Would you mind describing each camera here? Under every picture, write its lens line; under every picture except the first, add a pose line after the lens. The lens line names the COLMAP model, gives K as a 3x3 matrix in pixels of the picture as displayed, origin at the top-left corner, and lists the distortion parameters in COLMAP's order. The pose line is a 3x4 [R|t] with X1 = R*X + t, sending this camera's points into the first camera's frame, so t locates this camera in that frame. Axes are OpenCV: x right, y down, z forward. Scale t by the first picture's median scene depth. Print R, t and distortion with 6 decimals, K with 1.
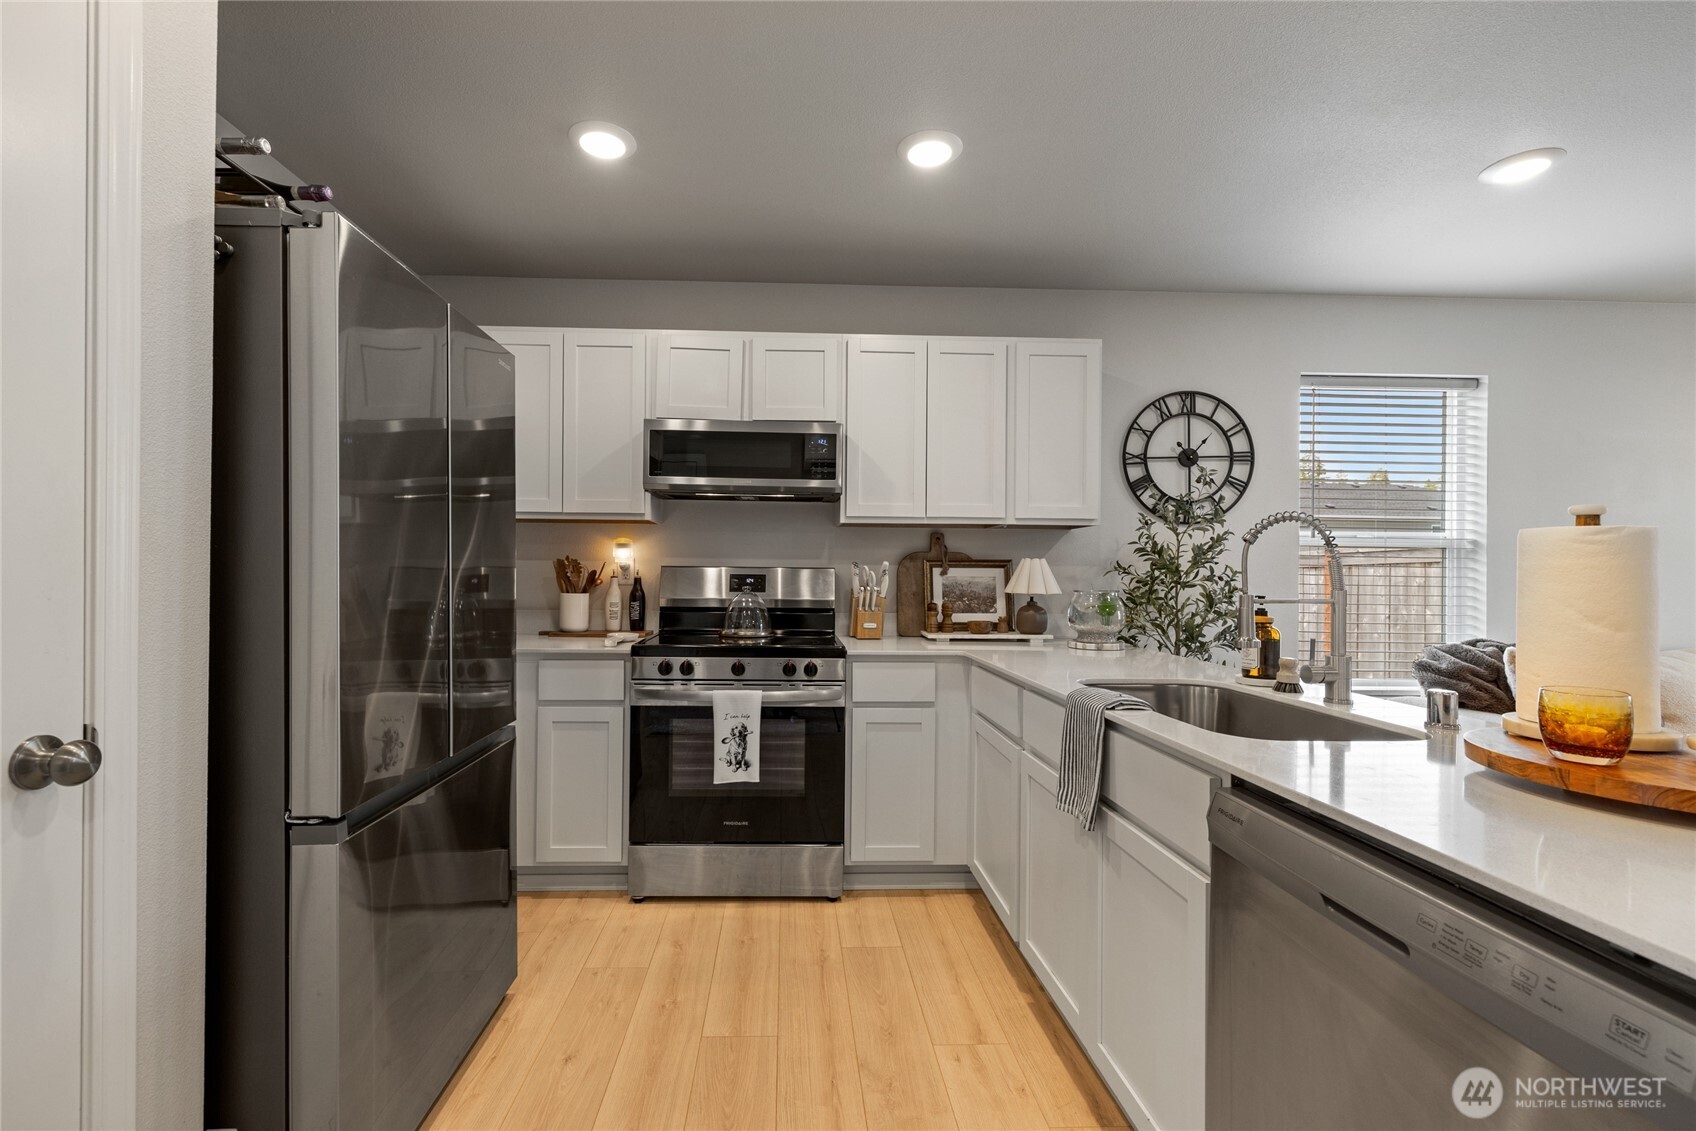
lens RADIAL K [[731.0, 0, 811.2], [0, 731.0, 567.9], [0, 0, 1]] dist [0.001765, 0.000756]
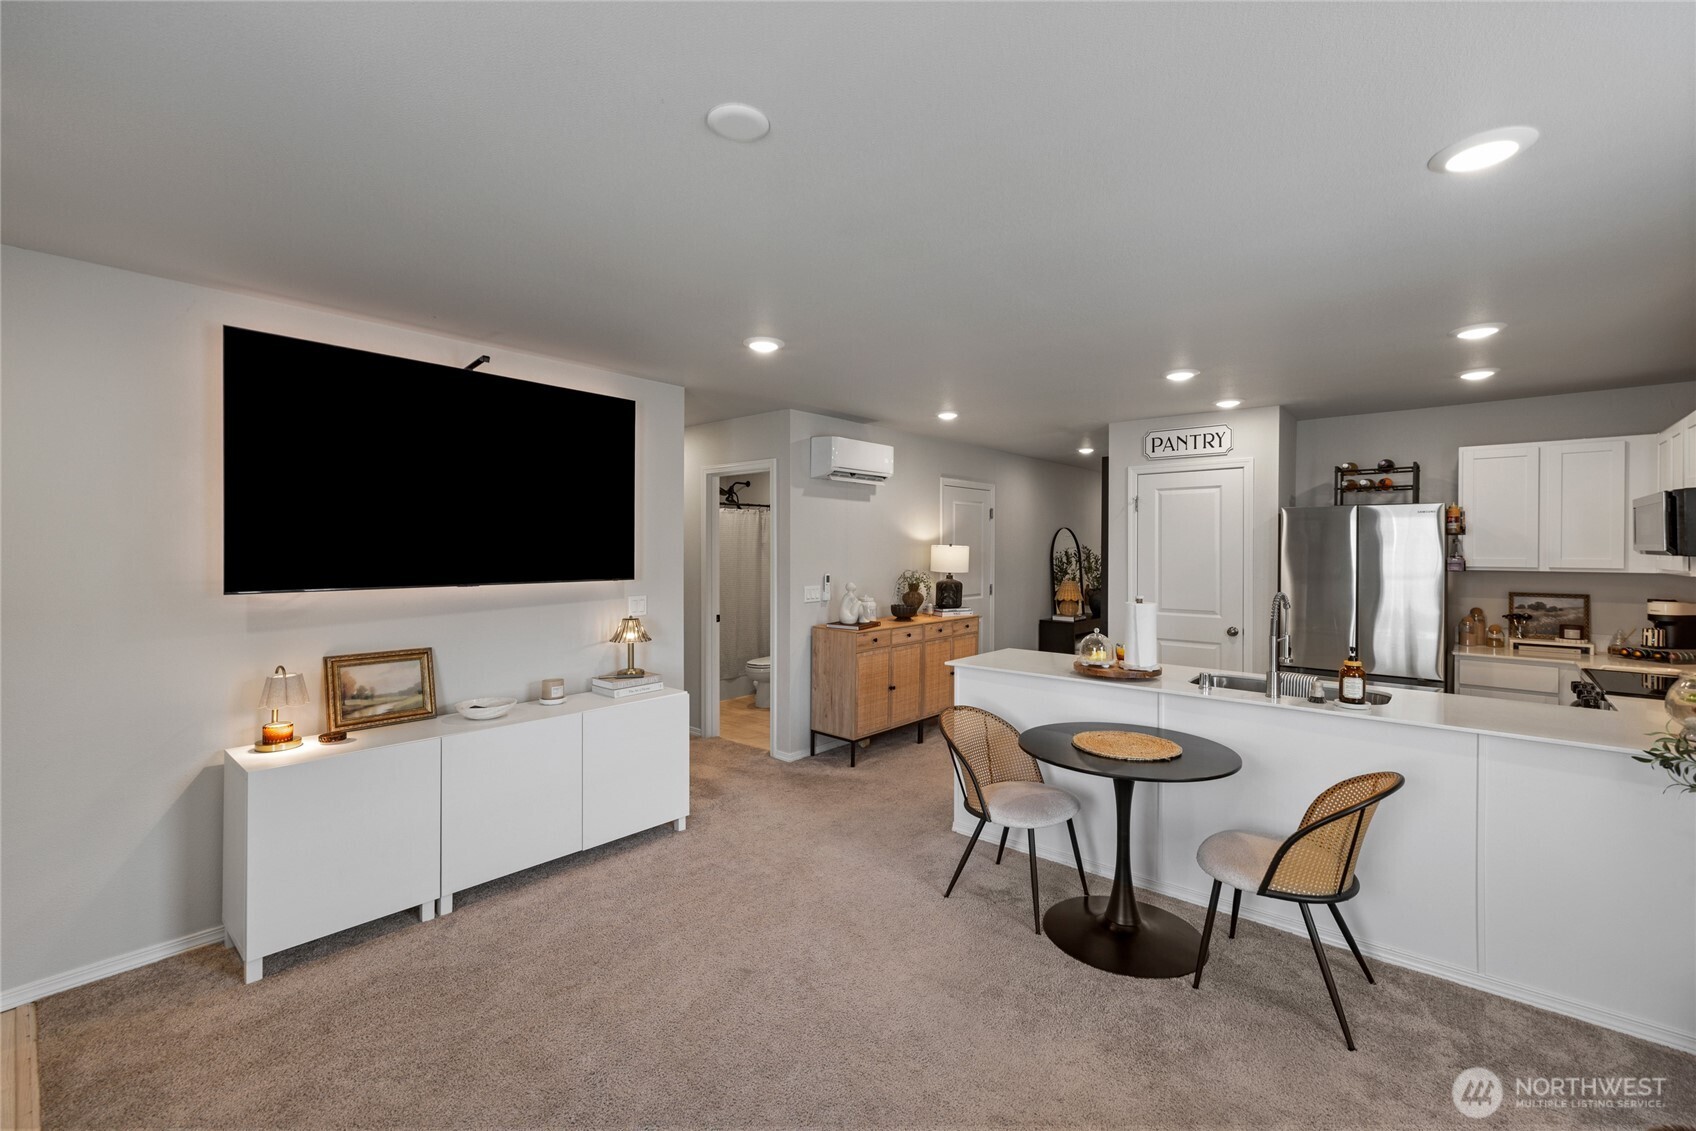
lens RADIAL K [[731.0, 0, 853.2], [0, 731.0, 539.2], [0, 0, 1]] dist [0.001765, 0.000756]
pose [[-0.677129, -0.023333, -0.735494, 1.533409], [-0.009716, 0.999694, -0.022770, -0.087130], [0.735800, -0.008272, -0.677148, 0.812954]]
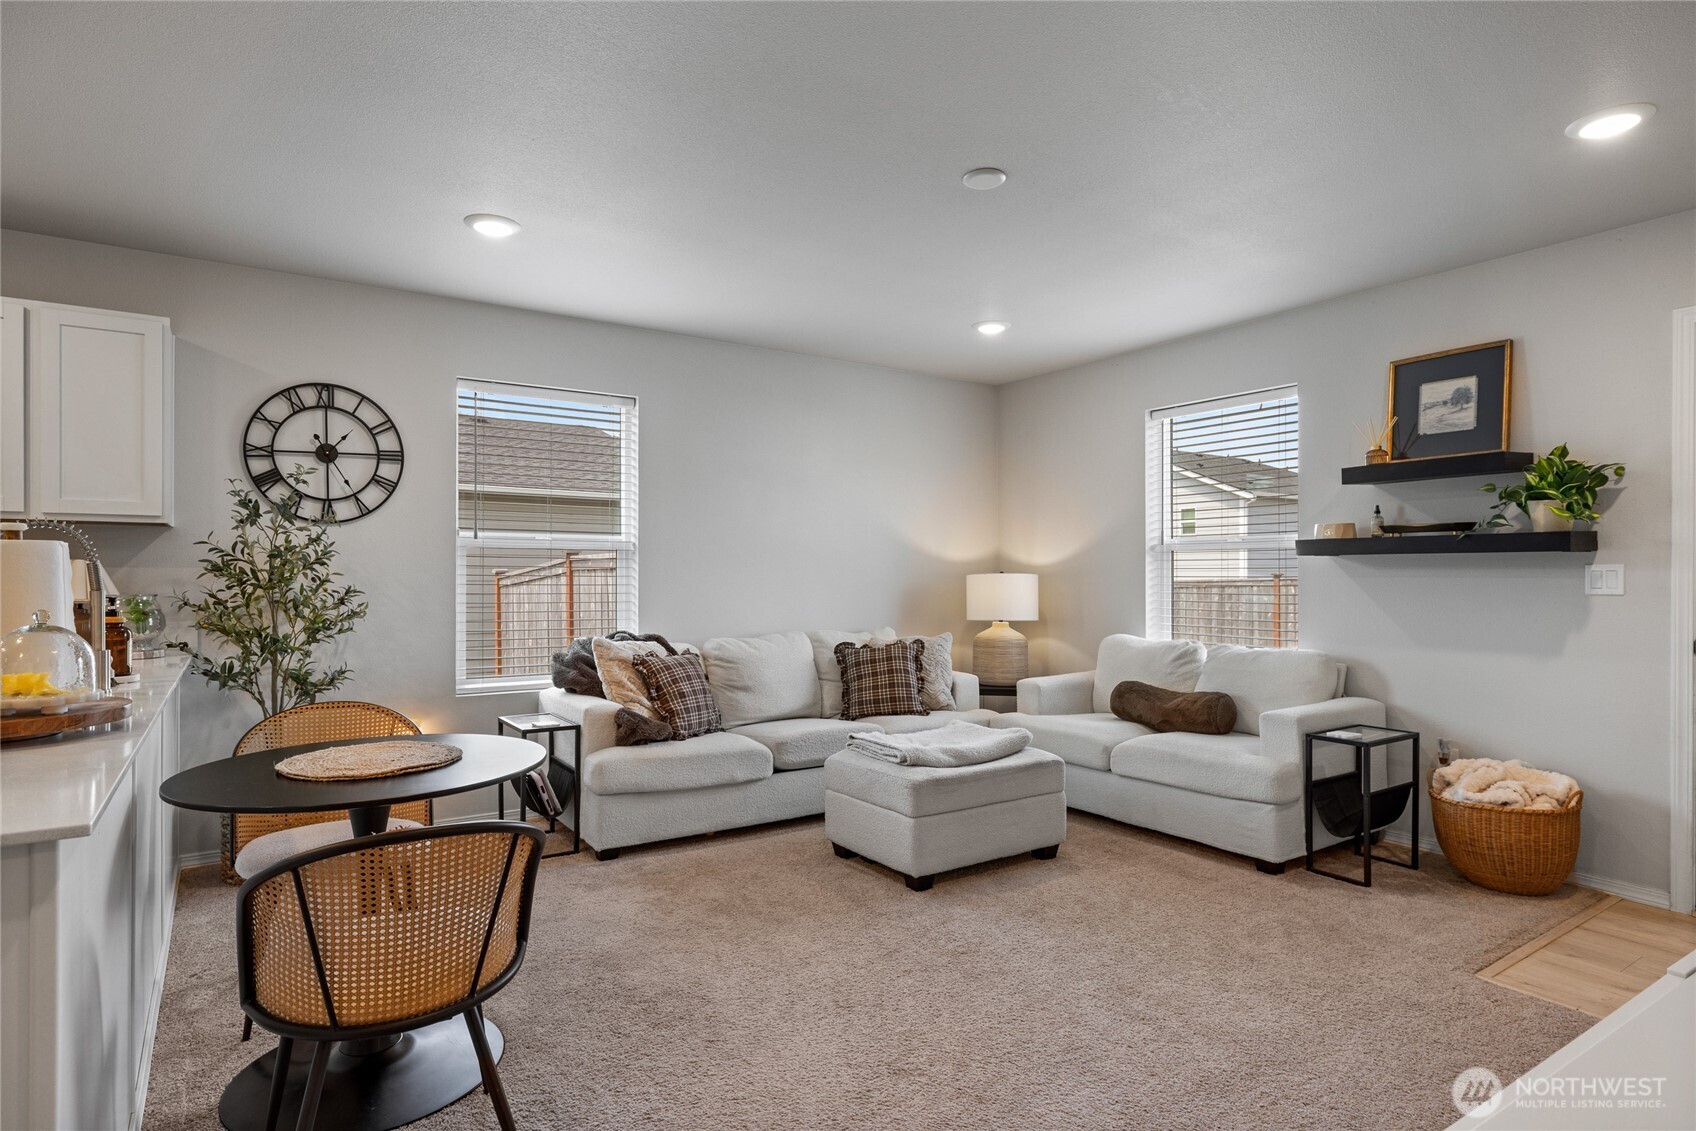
lens RADIAL K [[914.6, 0, 842.2], [0, 914.6, 572.0], [0, 0, 1]] dist [0.002949, 0.000924]
pose [[0.855360, -0.008881, 0.517957, 0.527632], [0.007467, 0.999961, 0.004815, 0.002885], [-0.517980, -0.000251, 0.855393, -0.407481]]
